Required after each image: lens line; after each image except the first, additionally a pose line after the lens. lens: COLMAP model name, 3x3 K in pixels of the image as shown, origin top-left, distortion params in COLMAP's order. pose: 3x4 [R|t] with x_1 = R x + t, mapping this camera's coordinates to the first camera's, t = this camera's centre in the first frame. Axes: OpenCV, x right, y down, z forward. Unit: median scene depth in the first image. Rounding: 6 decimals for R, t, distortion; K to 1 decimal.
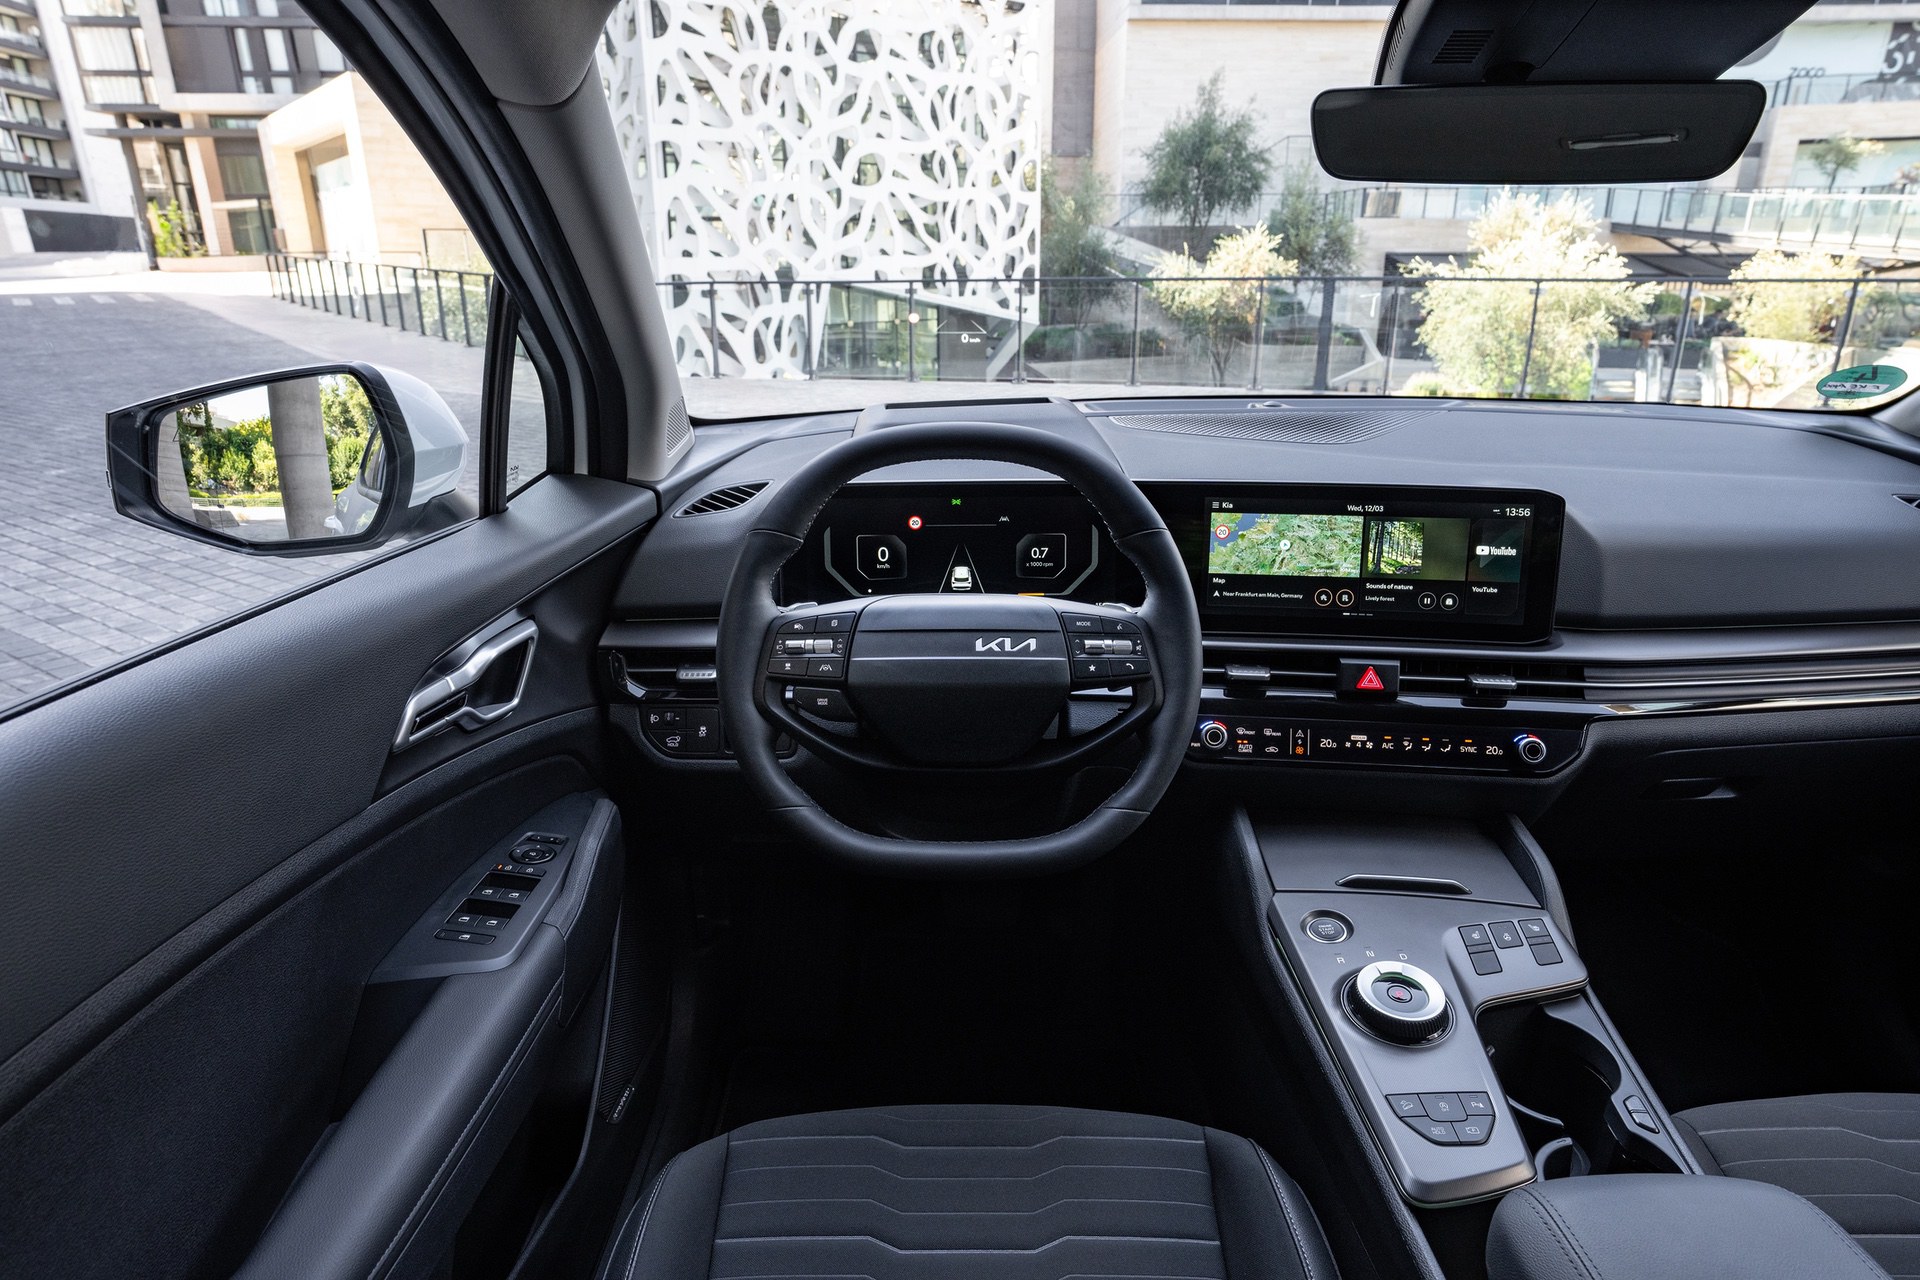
lens RADIAL K [[1160.8, 0, 953.4], [0, 1160.8, 655.2], [0, 0, 1]] dist [-0.012534, 0.020654]
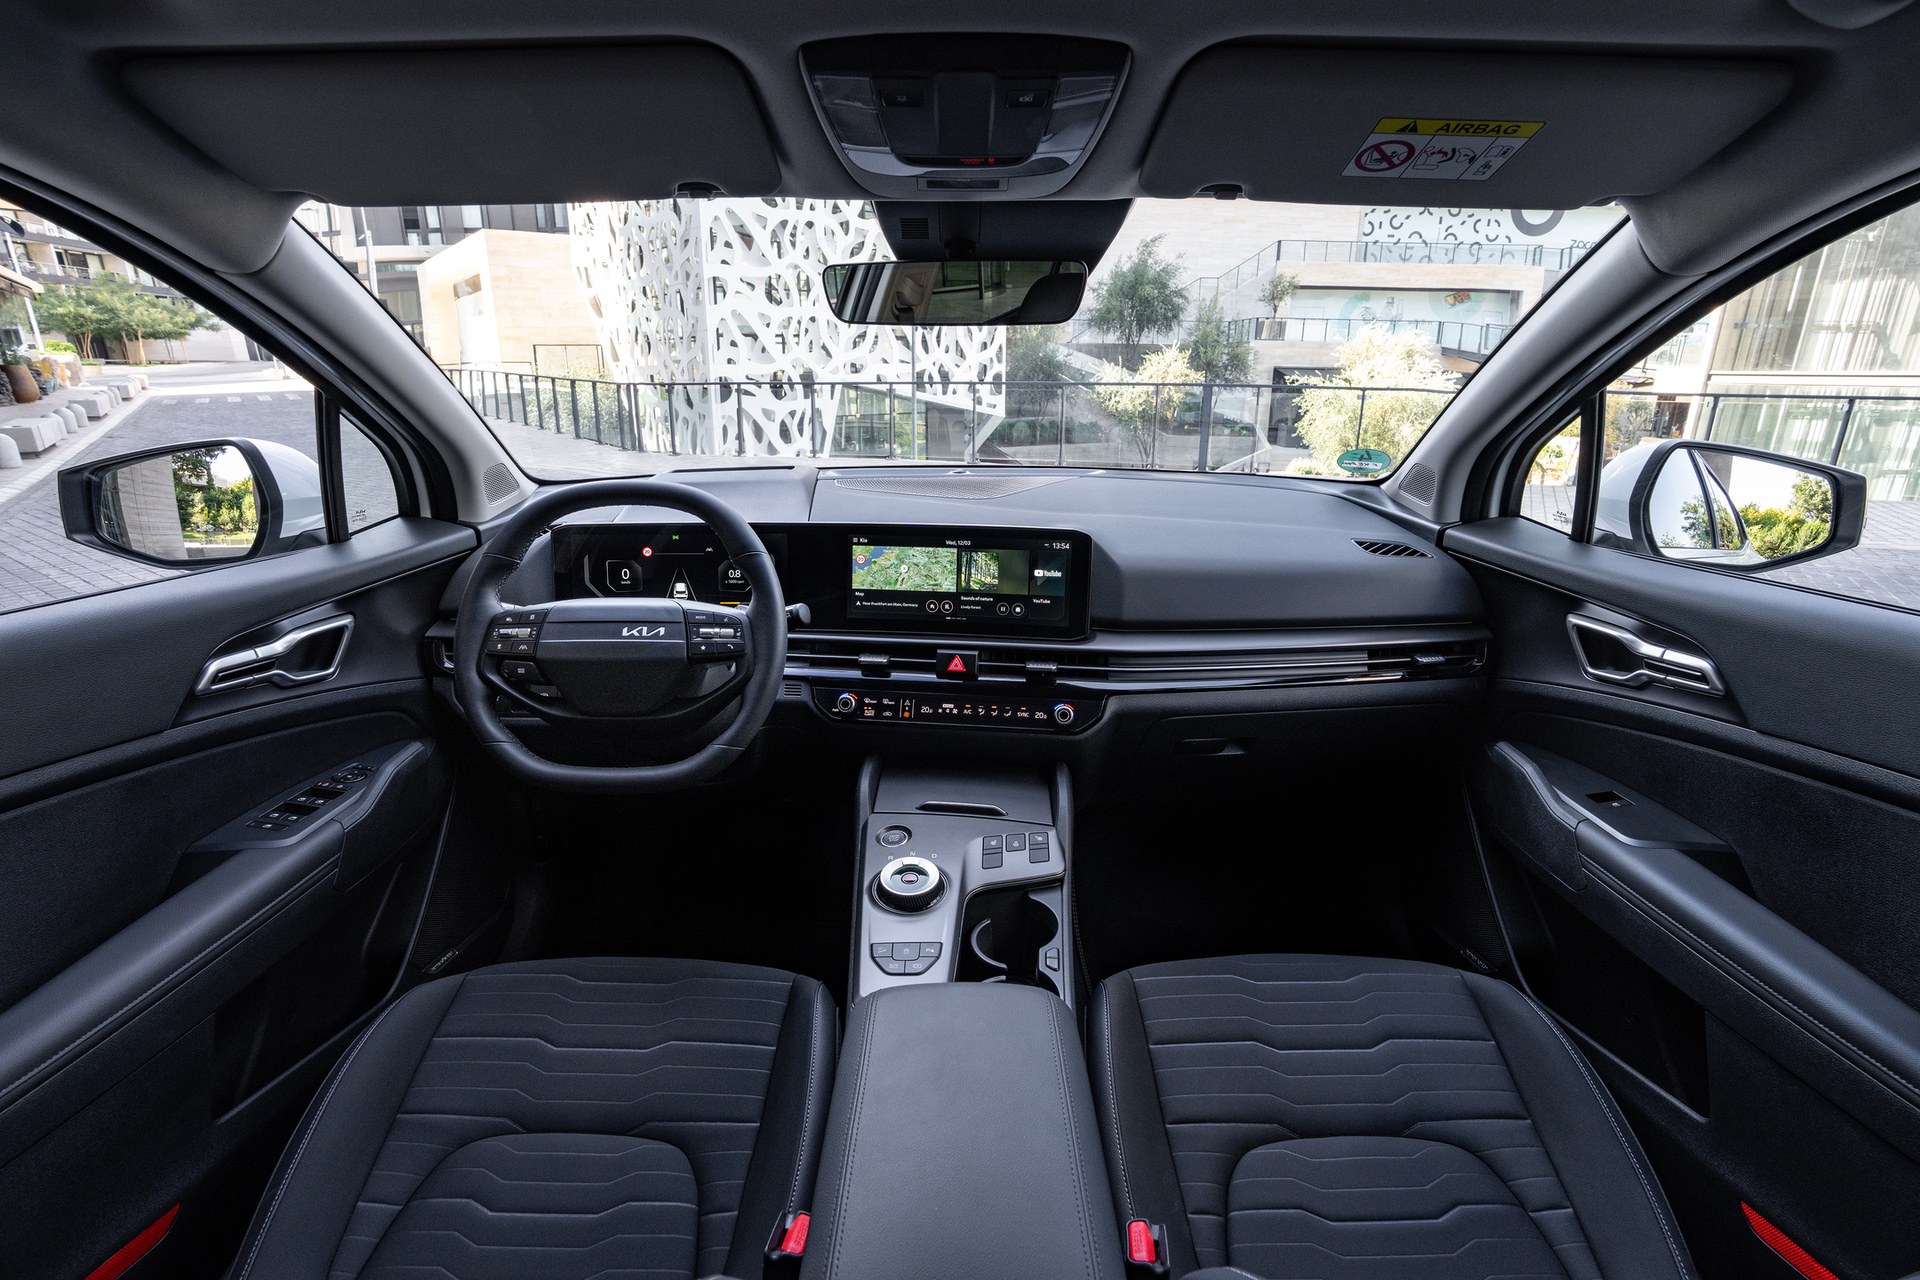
lens RADIAL K [[911.9, 0, 955.0], [0, 911.9, 647.5], [0, 0, 1]] dist [-0.050509, 0.011272]
pose [[0.999950, 0.009809, -0.001896, 0.346178], [-0.009860, 0.999529, -0.029069, 0.031596], [0.001610, 0.029086, 0.999576, -0.100215]]
